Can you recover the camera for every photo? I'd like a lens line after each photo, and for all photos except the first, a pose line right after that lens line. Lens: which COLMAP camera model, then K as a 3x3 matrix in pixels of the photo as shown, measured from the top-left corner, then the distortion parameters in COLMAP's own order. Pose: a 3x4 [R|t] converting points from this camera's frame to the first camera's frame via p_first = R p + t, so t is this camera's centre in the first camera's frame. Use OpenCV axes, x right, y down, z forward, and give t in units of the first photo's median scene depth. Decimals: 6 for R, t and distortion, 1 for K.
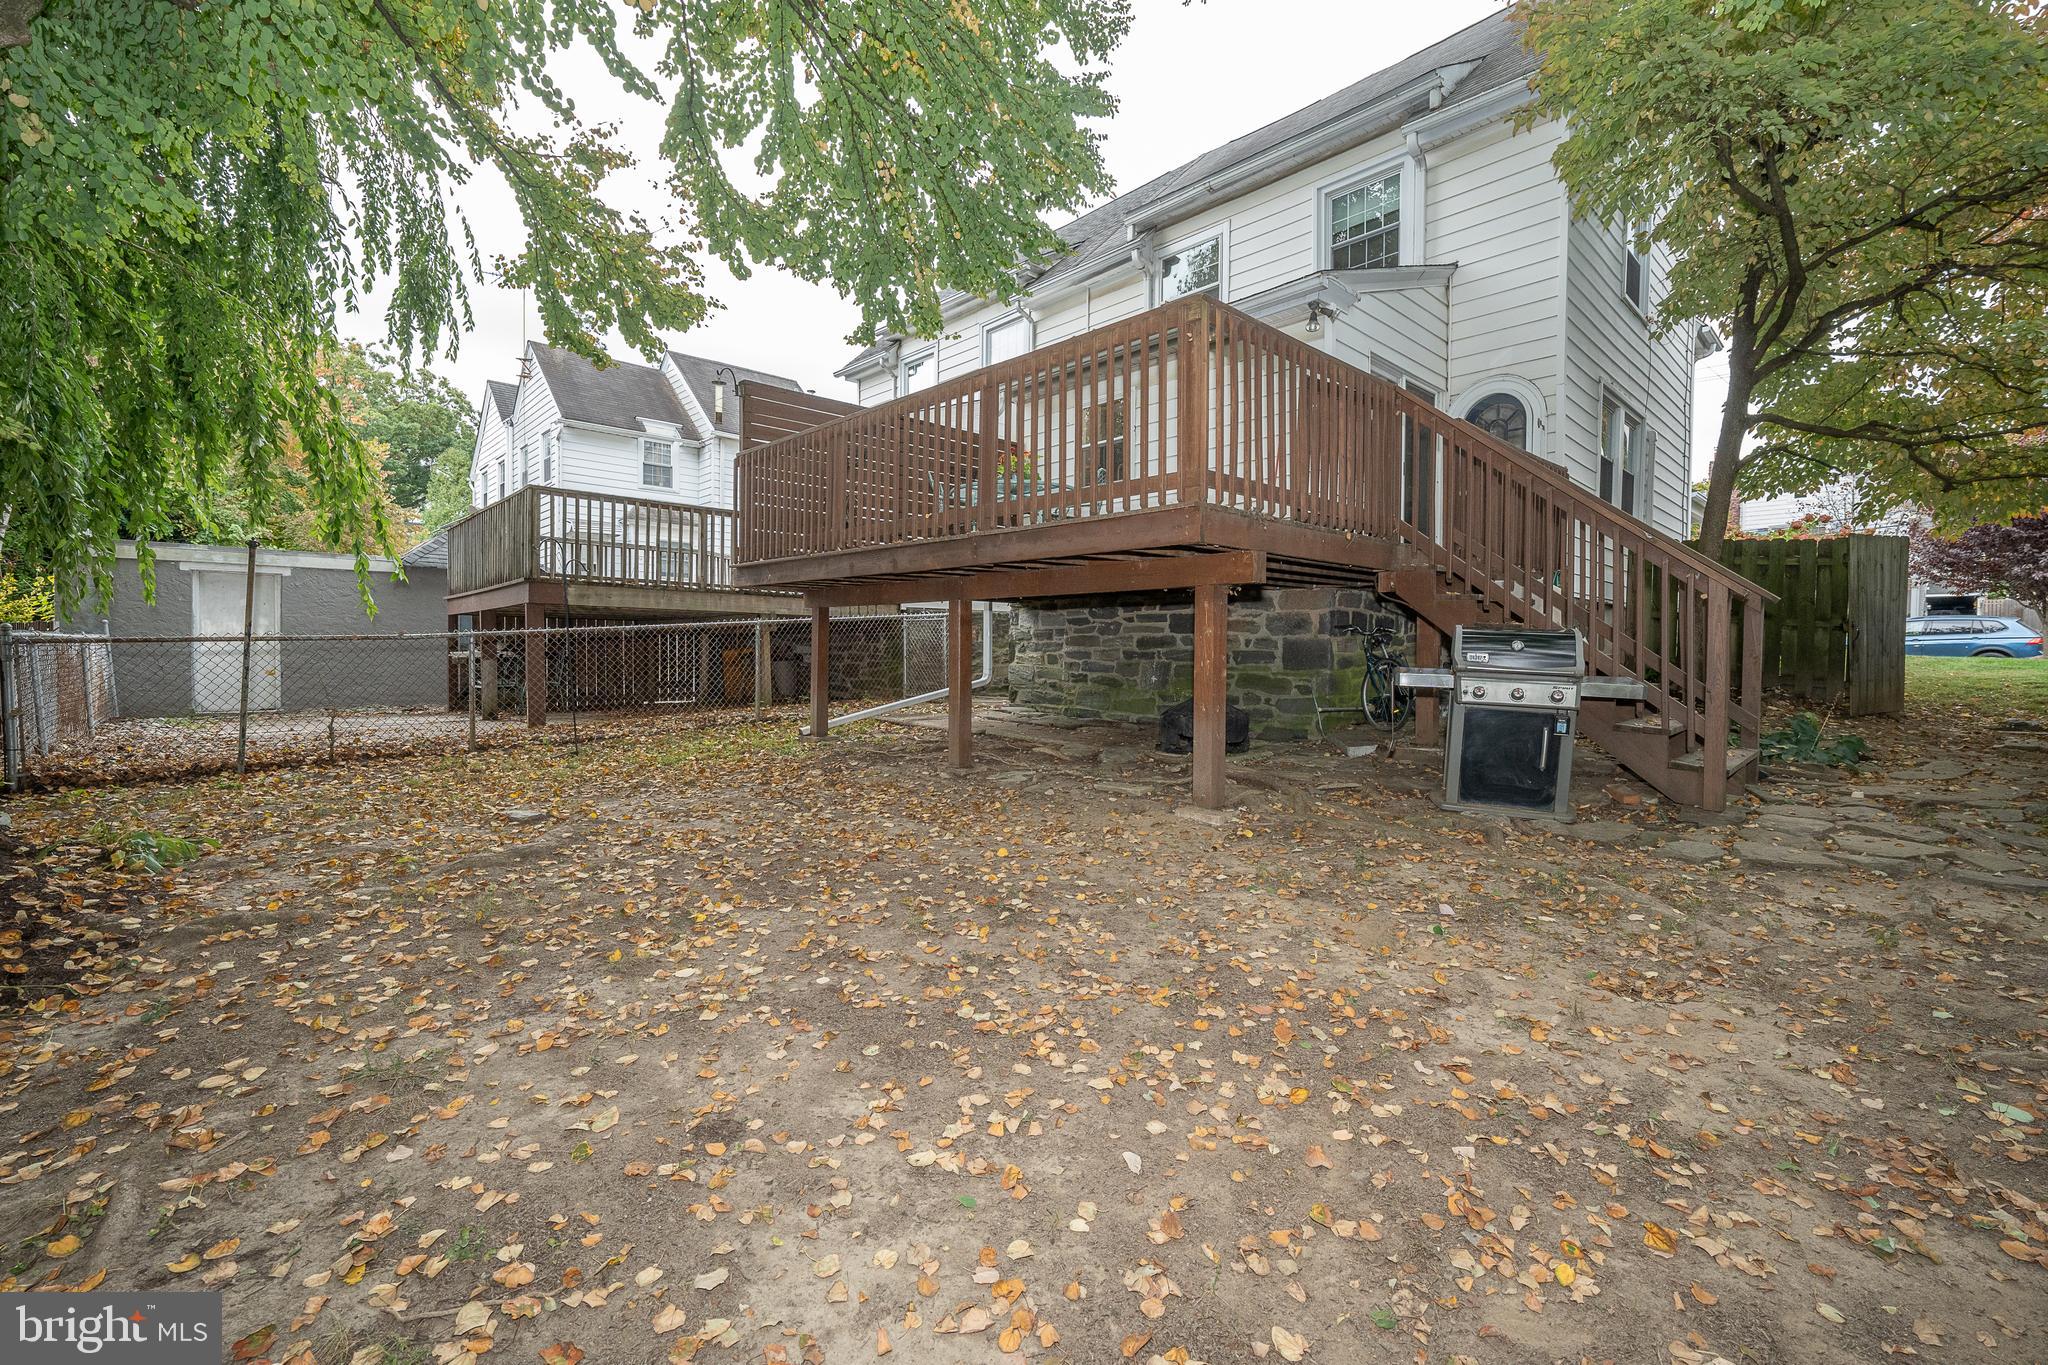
lens RADIAL K [[866.8, 0, 1024.0], [0, 866.8, 682.5], [0, 0, 1]] dist [0.001247, 0.000076]
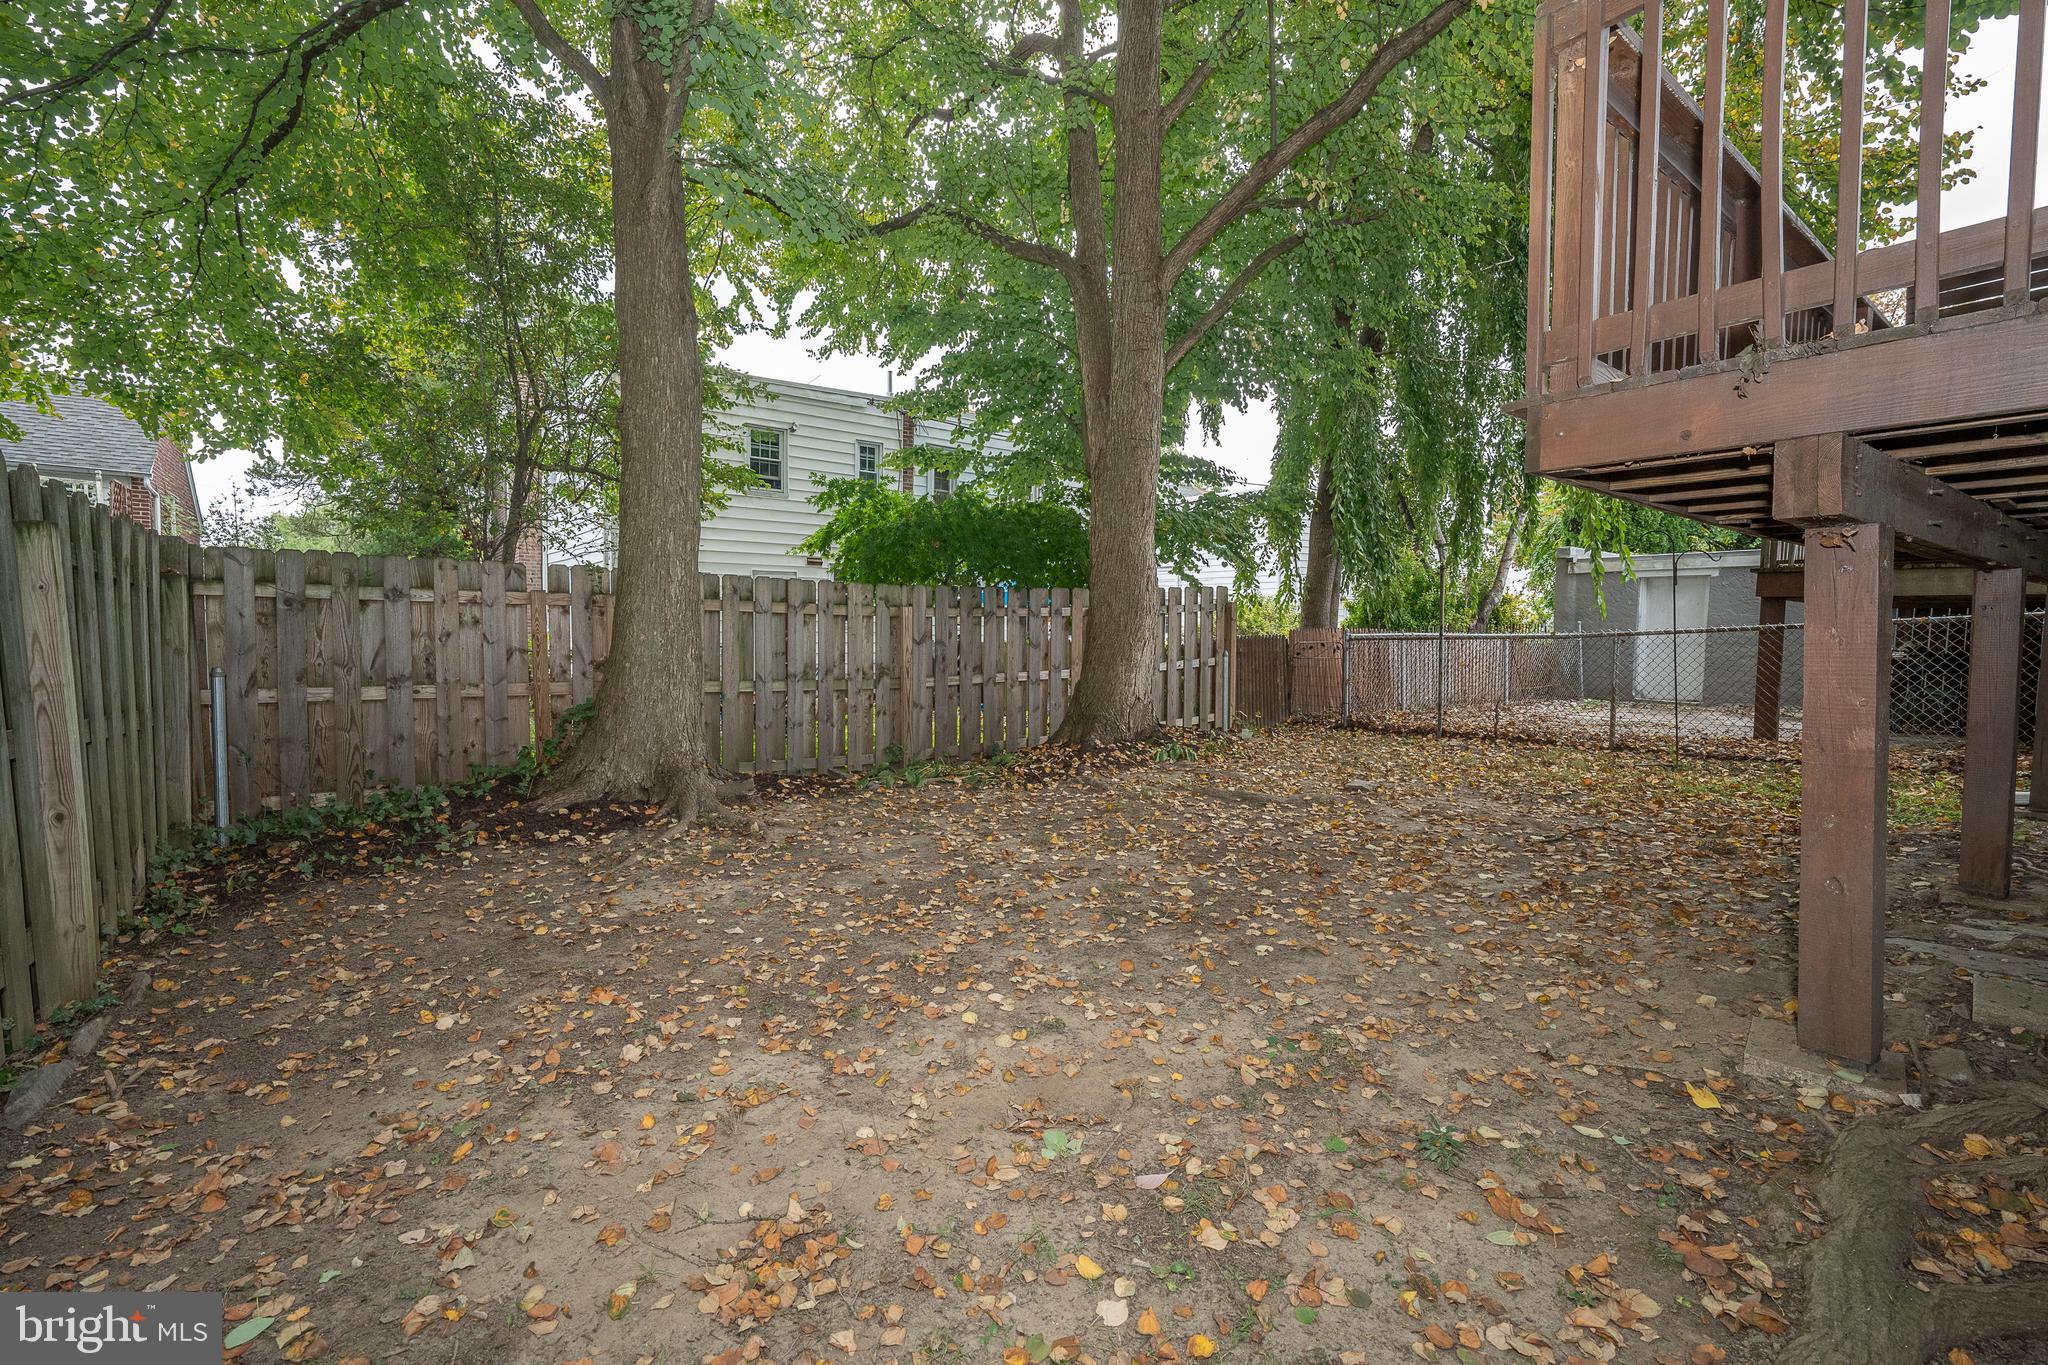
lens RADIAL K [[866.8, 0, 1024.0], [0, 866.8, 682.5], [0, 0, 1]] dist [0.001247, 0.000076]
pose [[-0.114921, 0.056824, -0.991748, 0.616109], [-0.047898, 0.996884, 0.062668, -0.040740], [0.992219, 0.054704, -0.111841, 0.595024]]
